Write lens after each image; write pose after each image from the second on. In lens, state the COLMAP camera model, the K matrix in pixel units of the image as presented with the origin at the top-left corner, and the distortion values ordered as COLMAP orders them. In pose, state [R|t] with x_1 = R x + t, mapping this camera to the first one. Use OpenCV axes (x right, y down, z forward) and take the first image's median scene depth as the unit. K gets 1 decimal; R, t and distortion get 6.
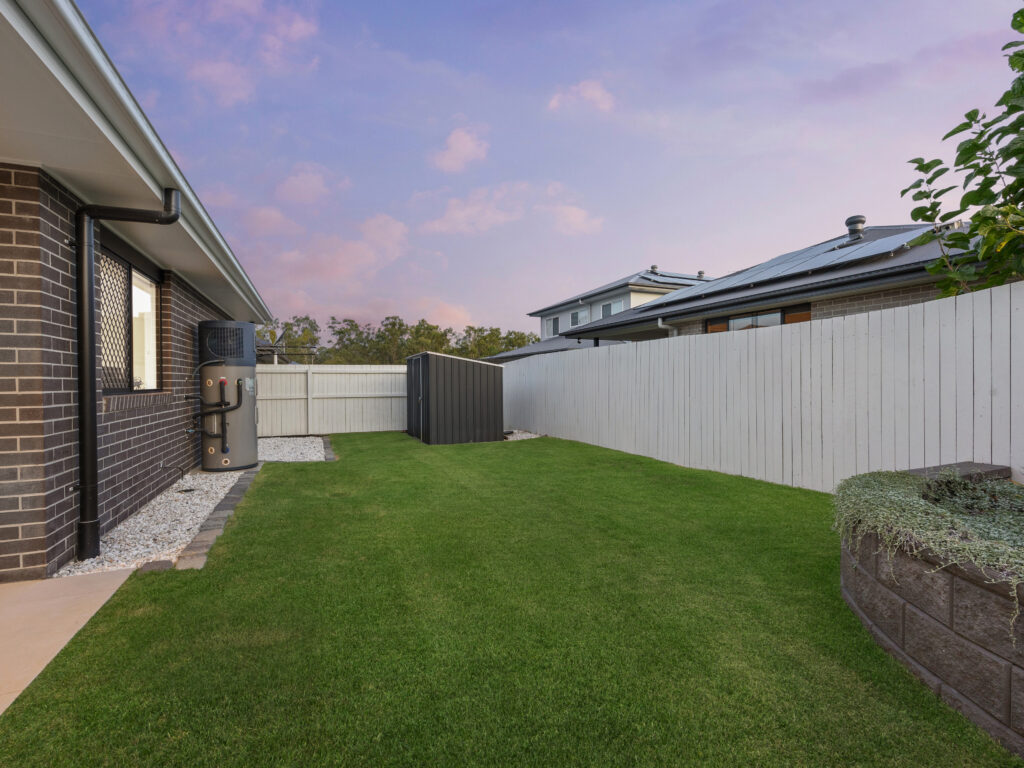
lens RADIAL K [[441.9, 0, 516.2], [0, 441.9, 385.4], [0, 0, 1]] dist [-0.004728, 0.000656]
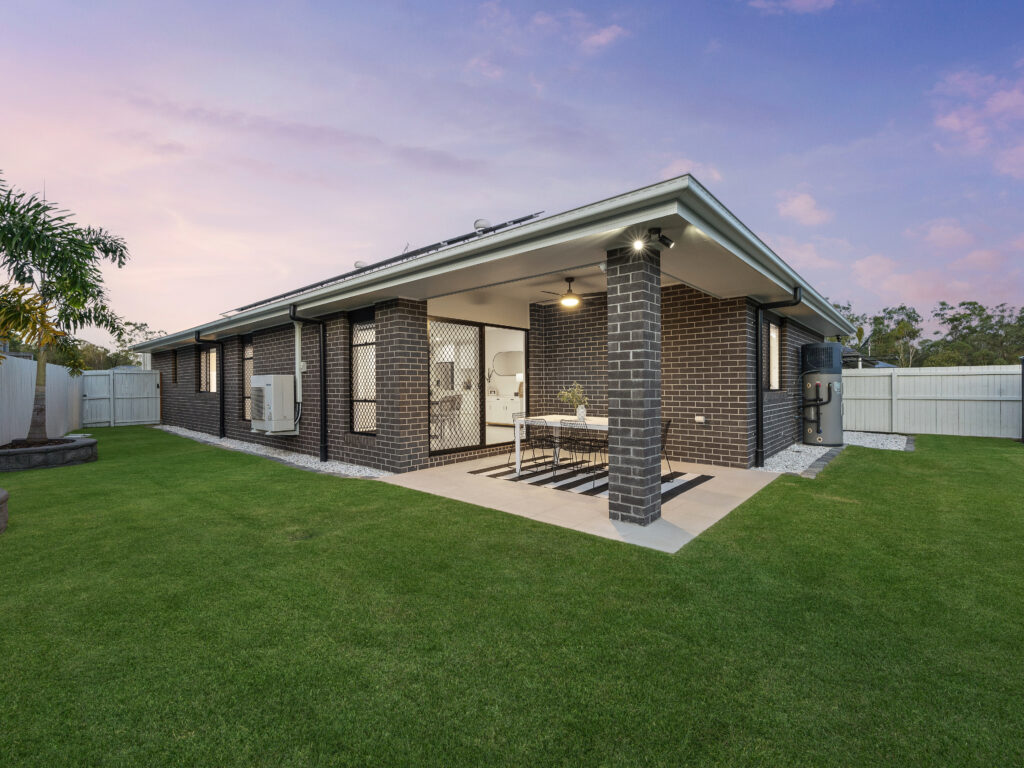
lens RADIAL K [[441.9, 0, 512.5], [0, 441.9, 385.2], [0, 0, 1]] dist [-0.004728, 0.000656]
pose [[0.389997, 0.005927, -0.920797, 0.289186], [-0.006127, 0.999974, 0.003842, -0.006071], [0.920796, 0.004143, 0.390023, -0.507677]]
